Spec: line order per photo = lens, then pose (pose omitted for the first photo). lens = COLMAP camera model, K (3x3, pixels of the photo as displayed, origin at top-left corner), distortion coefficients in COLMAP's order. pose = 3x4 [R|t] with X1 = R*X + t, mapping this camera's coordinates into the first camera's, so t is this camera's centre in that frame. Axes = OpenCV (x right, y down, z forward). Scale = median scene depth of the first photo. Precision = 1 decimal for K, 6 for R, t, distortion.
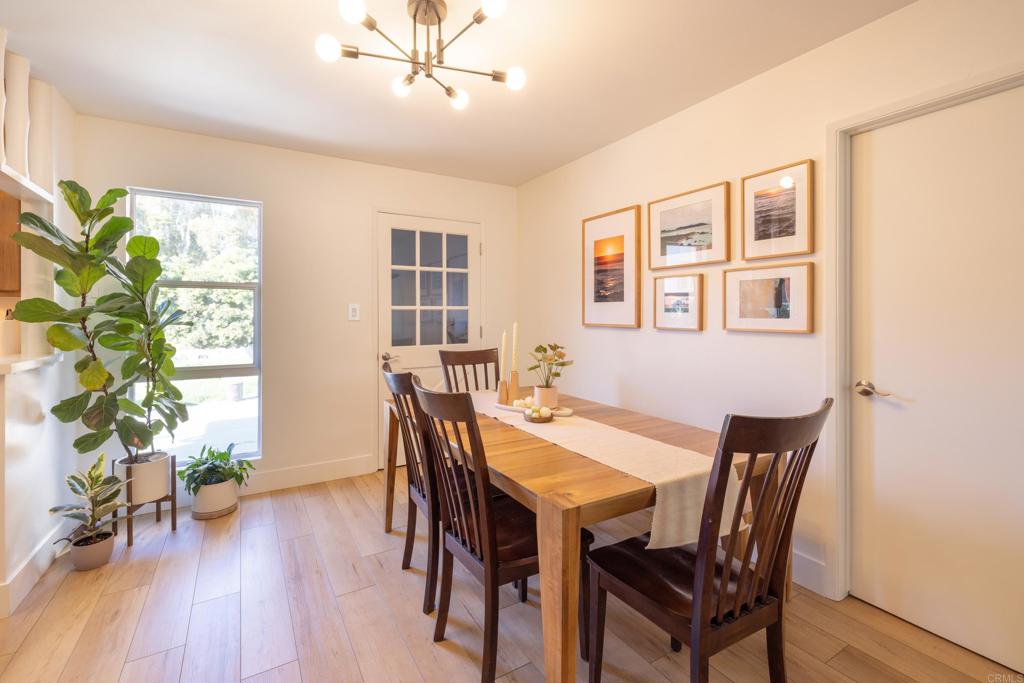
lens RADIAL K [[445.2, 0, 510.9], [0, 445.2, 308.6], [0, 0, 1]] dist [0.000169, 0.000031]
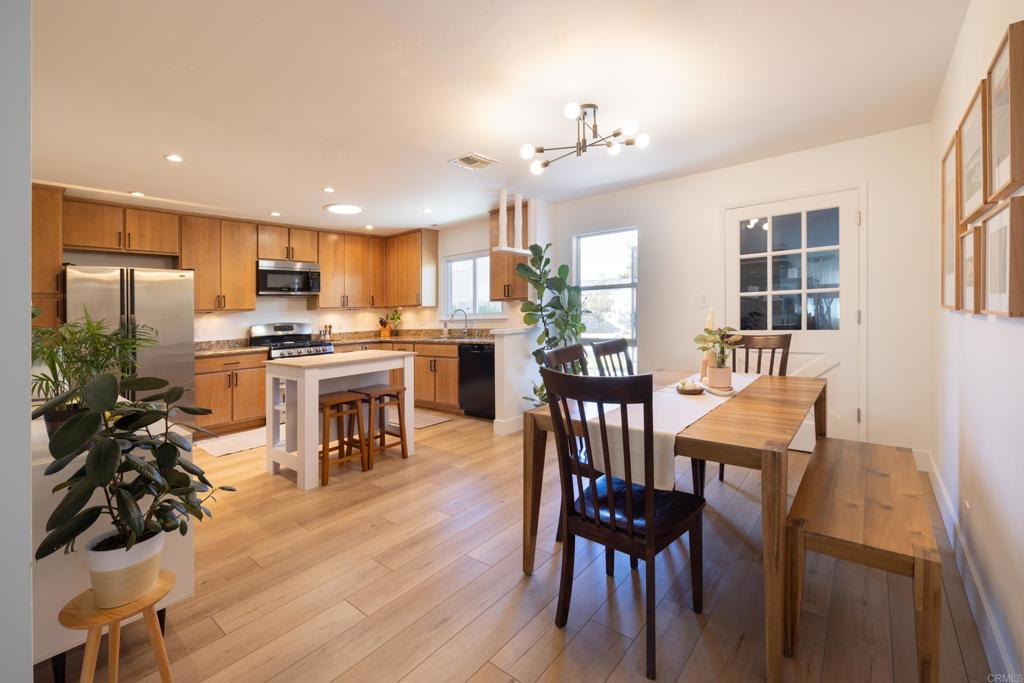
lens RADIAL K [[437.1, 0, 488.4], [0, 437.1, 270.5], [0, 0, 1]] dist [0.000378, 0.000013]
pose [[0.323338, -0.105161, -0.940422, 0.816835], [0.043447, 0.994408, -0.096259, 0.023285], [0.945285, -0.009734, 0.326099, 0.116973]]
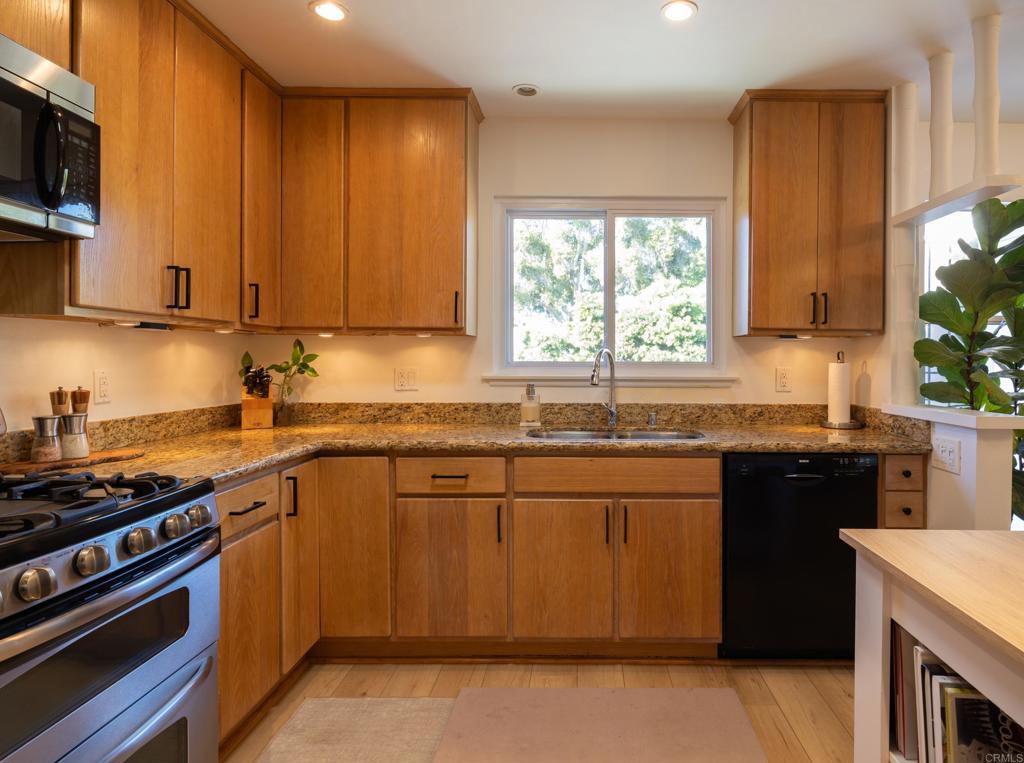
lens RADIAL K [[594.5, 0, 589.7], [0, 594.5, 359.7], [0, 0, 1]] dist [-0.001619, -0.000290]
pose [[0.870689, 0.004469, -0.491813, -0.949347], [-0.001938, 0.999982, 0.005657, 0.009060], [0.491830, -0.003972, 0.870682, -0.273542]]
